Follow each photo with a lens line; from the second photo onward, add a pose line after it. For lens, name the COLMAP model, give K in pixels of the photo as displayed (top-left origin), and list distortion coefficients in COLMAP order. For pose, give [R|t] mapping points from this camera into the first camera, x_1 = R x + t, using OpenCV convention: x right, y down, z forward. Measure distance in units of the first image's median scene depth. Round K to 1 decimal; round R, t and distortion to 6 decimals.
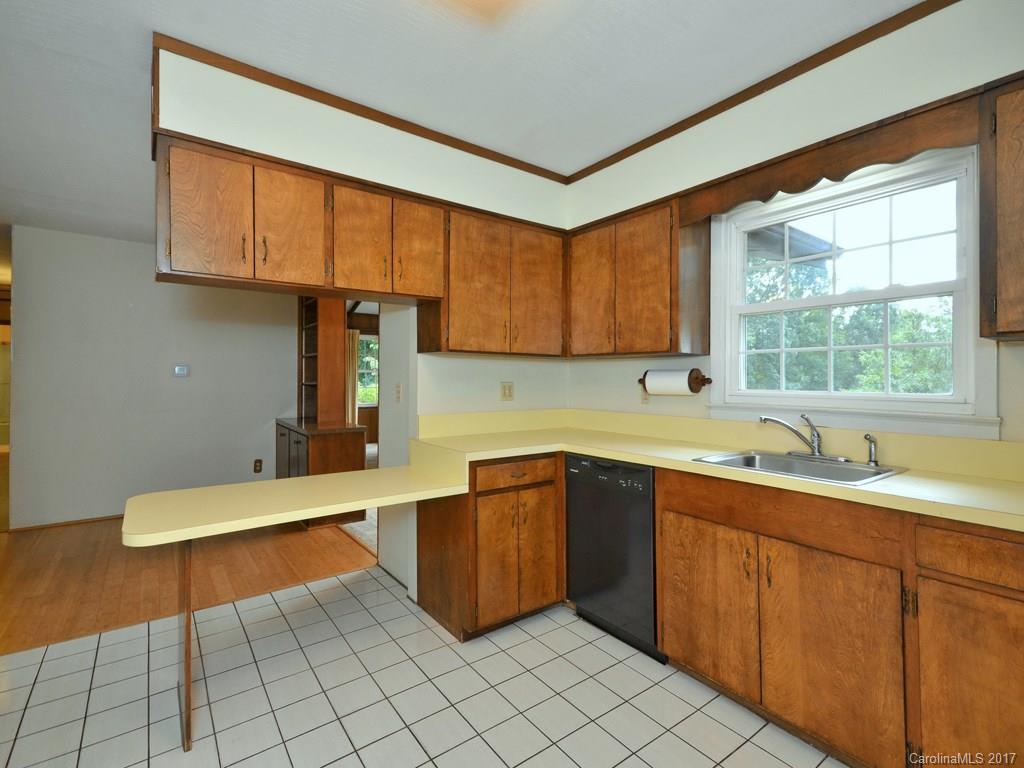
lens RADIAL K [[488.6, 0, 510.2], [0, 488.6, 371.9], [0, 0, 1]] dist [0.031346, 0.000116]
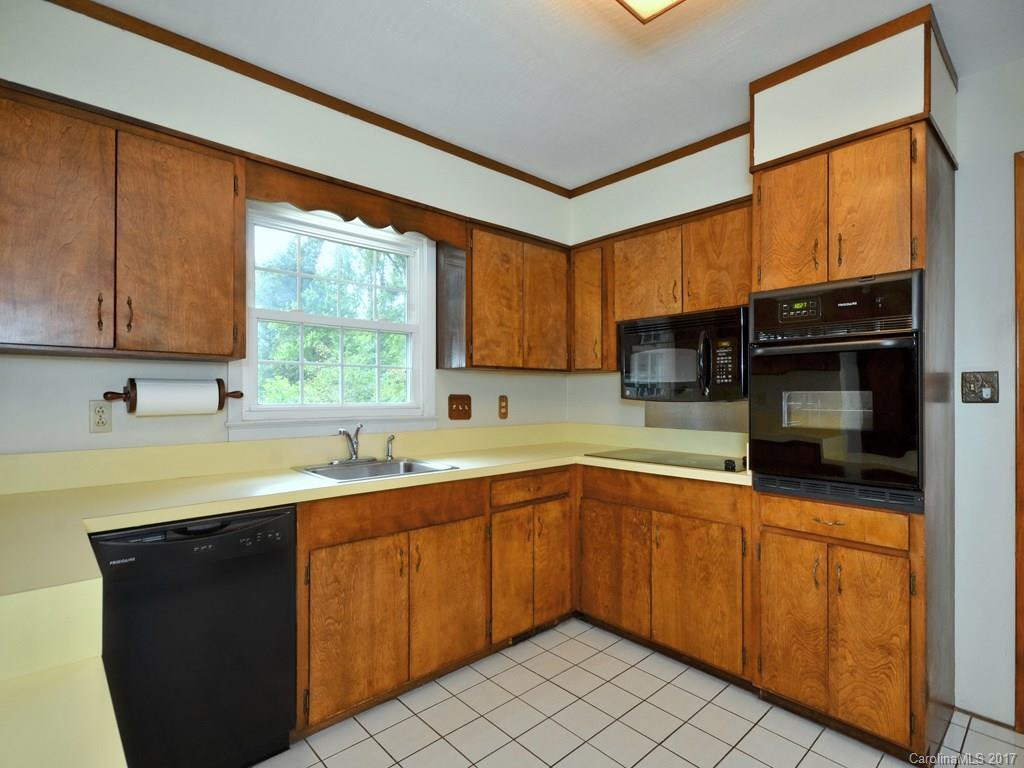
lens RADIAL K [[518.7, 0, 515.0], [0, 518.7, 389.3], [0, 0, 1]] dist [-0.002151, 0.000408]
pose [[-0.105850, 0.009865, 0.994333, -0.653914], [-0.009442, 0.999896, -0.010925, 0.018255], [-0.994337, -0.010545, -0.105746, 0.840267]]
